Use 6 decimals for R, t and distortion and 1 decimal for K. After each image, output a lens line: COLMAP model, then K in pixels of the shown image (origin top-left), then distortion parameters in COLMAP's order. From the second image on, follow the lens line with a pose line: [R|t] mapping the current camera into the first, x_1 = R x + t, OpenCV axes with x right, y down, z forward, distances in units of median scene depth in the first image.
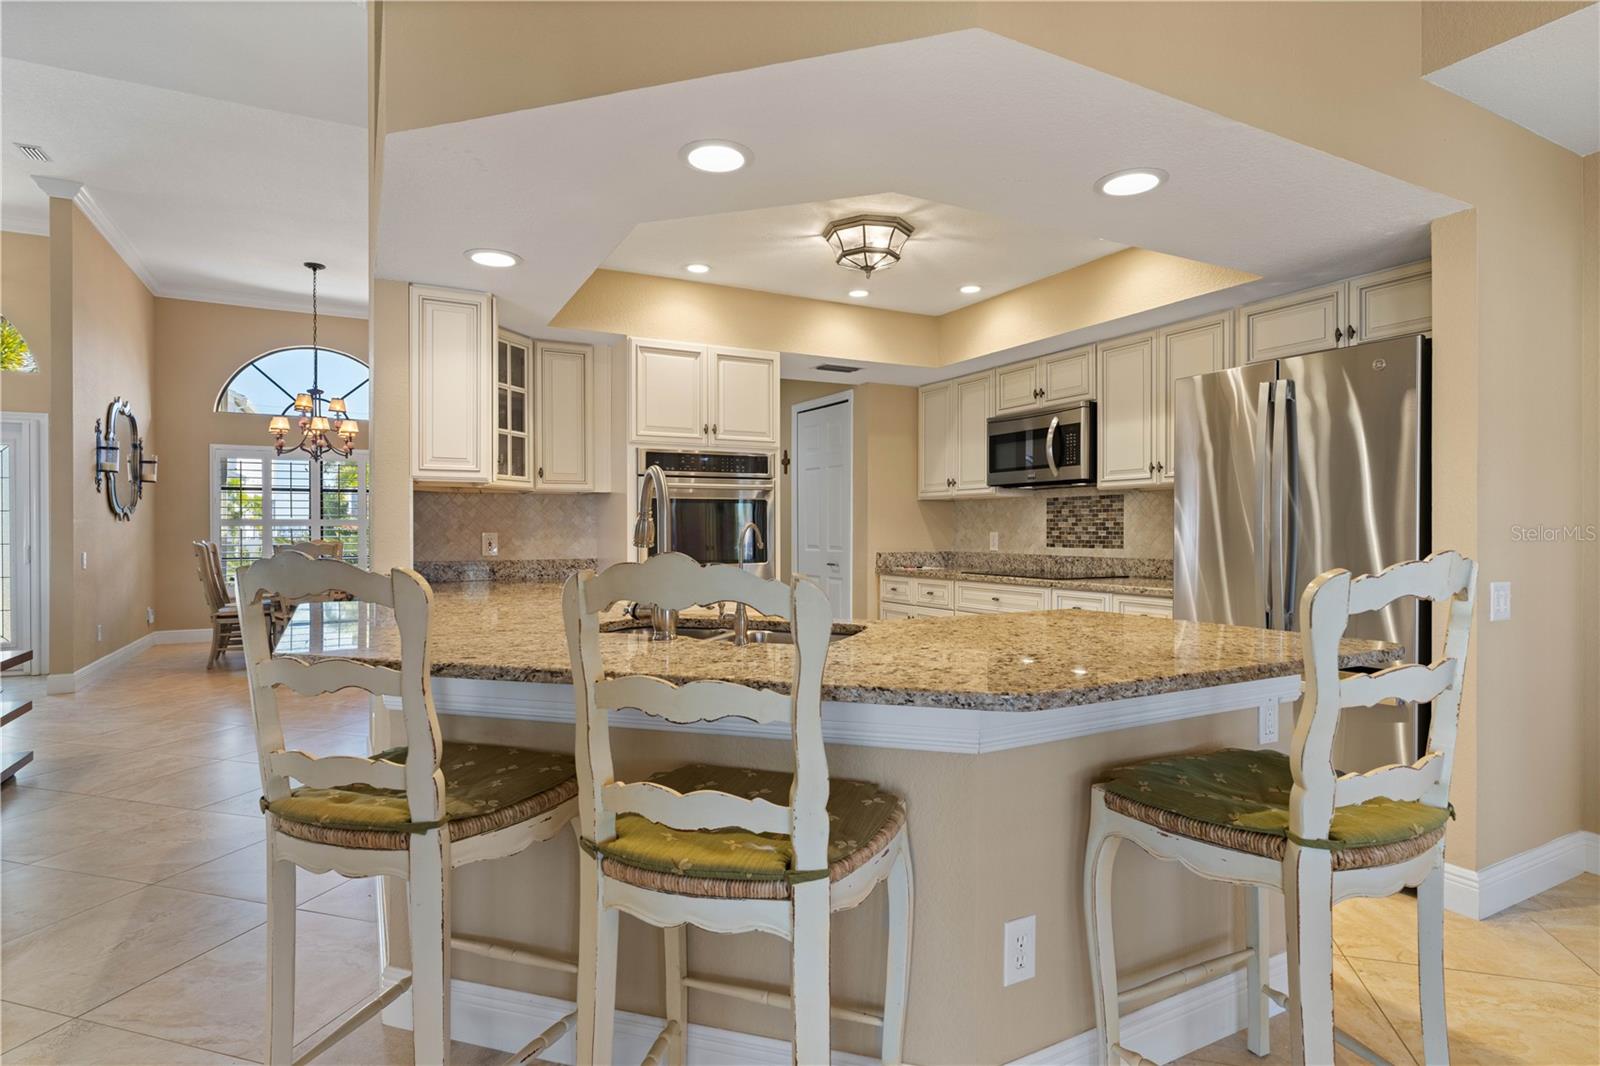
lens RADIAL K [[832.6, 0, 800.0], [0, 832.6, 533.0], [0, 0, 1]] dist [-0.004160, -0.000554]
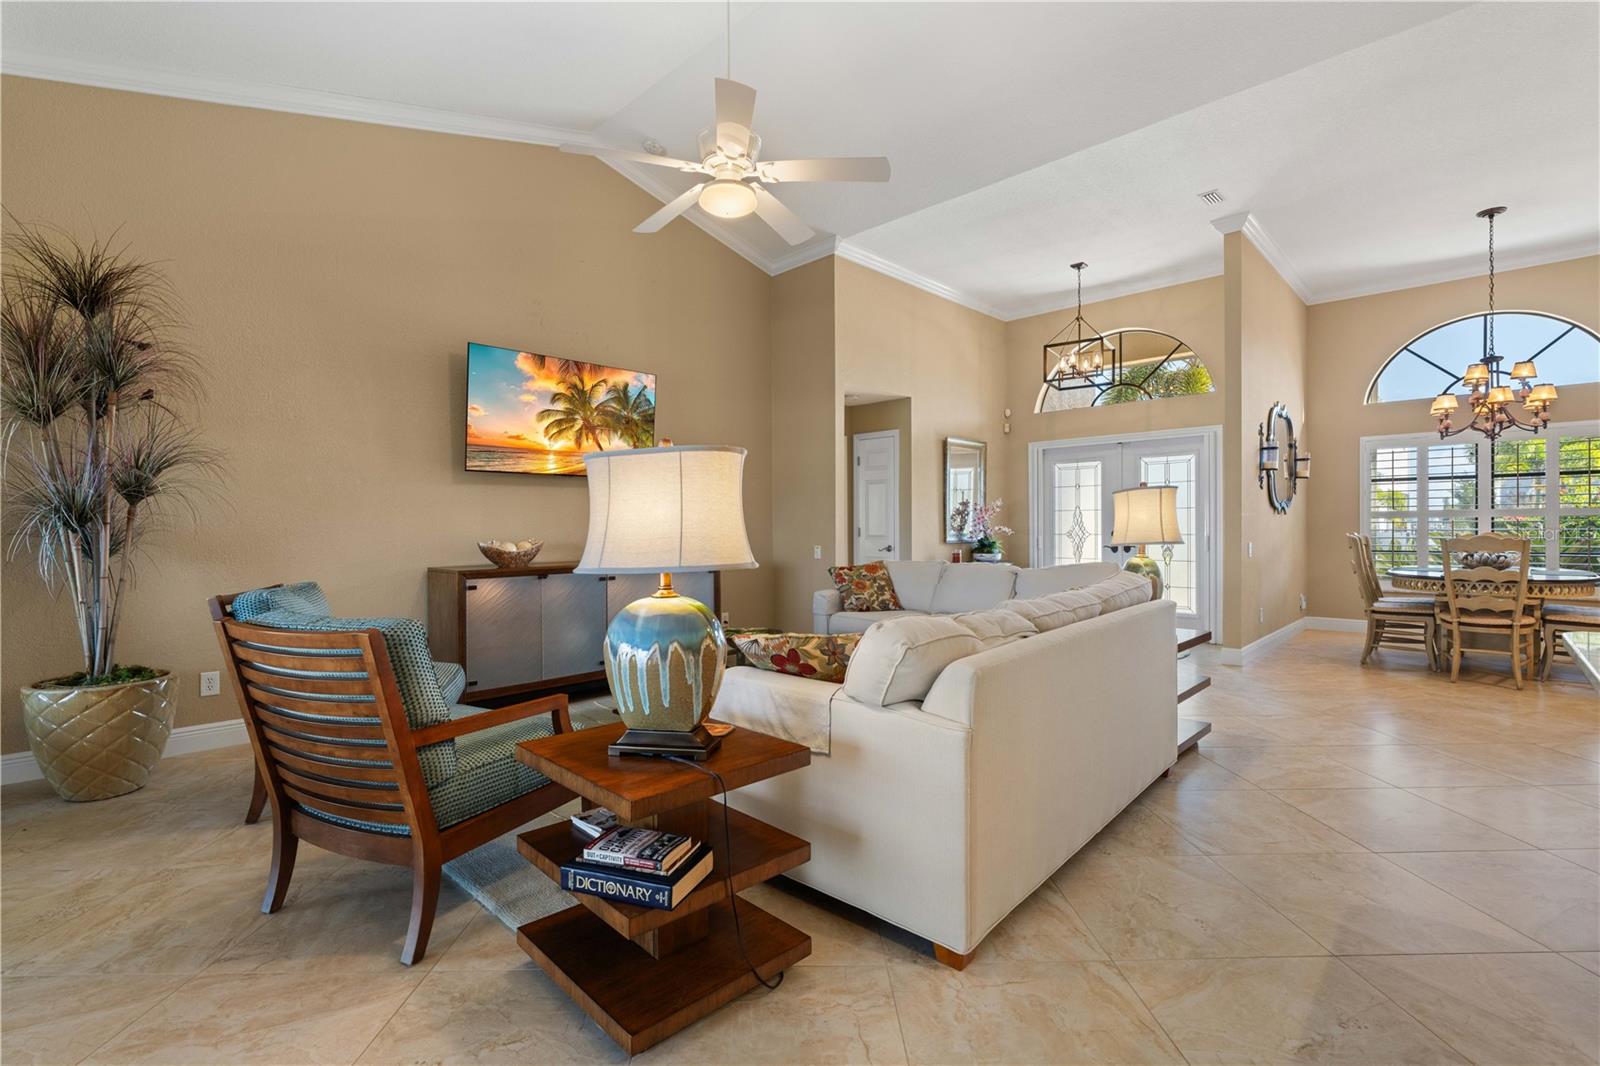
lens RADIAL K [[718.4, 0, 805.4], [0, 718.4, 533.3], [0, 0, 1]] dist [-0.002140, -0.000036]
pose [[0.306435, 0.008238, -0.951856, -0.108880], [0.000537, 0.999961, 0.008828, 0.001930], [0.951891, -0.003217, 0.306419, 0.115482]]
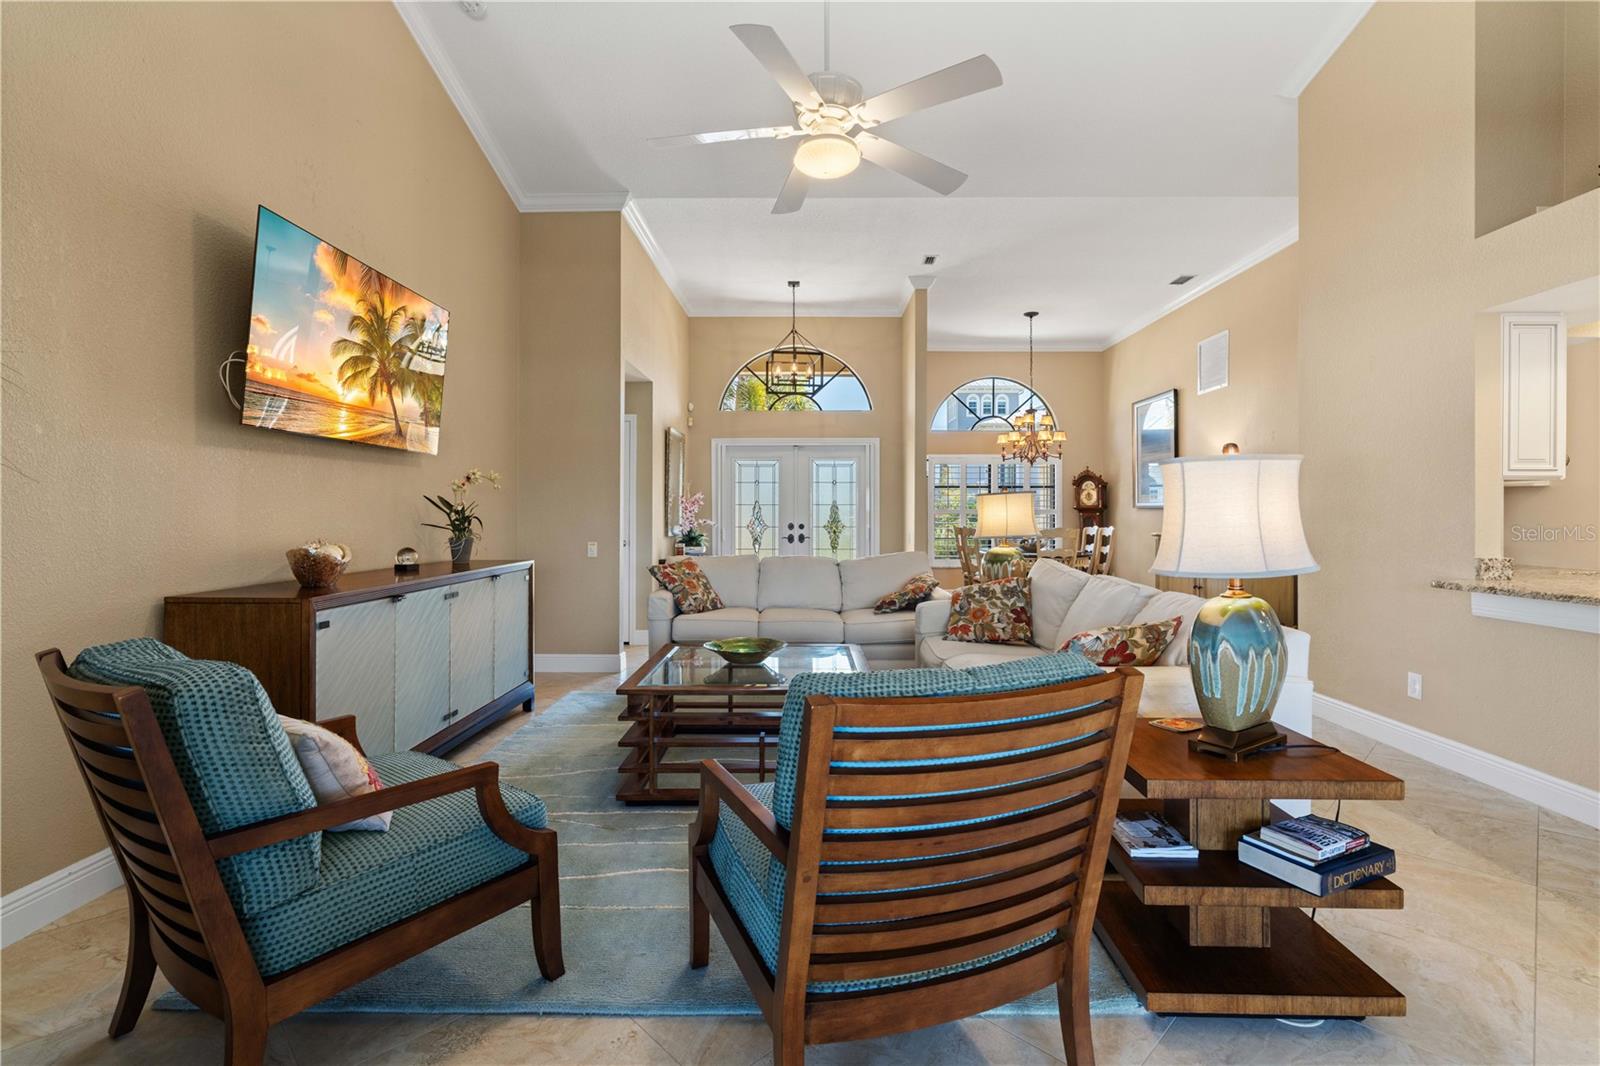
lens RADIAL K [[725.3, 0, 801.0], [0, 725.3, 518.3], [0, 0, 1]] dist [-0.001397, 0.000167]
pose [[0.875644, 0.003335, -0.482945, -0.397836], [-0.003614, 0.999993, 0.000352, -0.001810], [0.482943, 0.001437, 0.875650, -0.183108]]
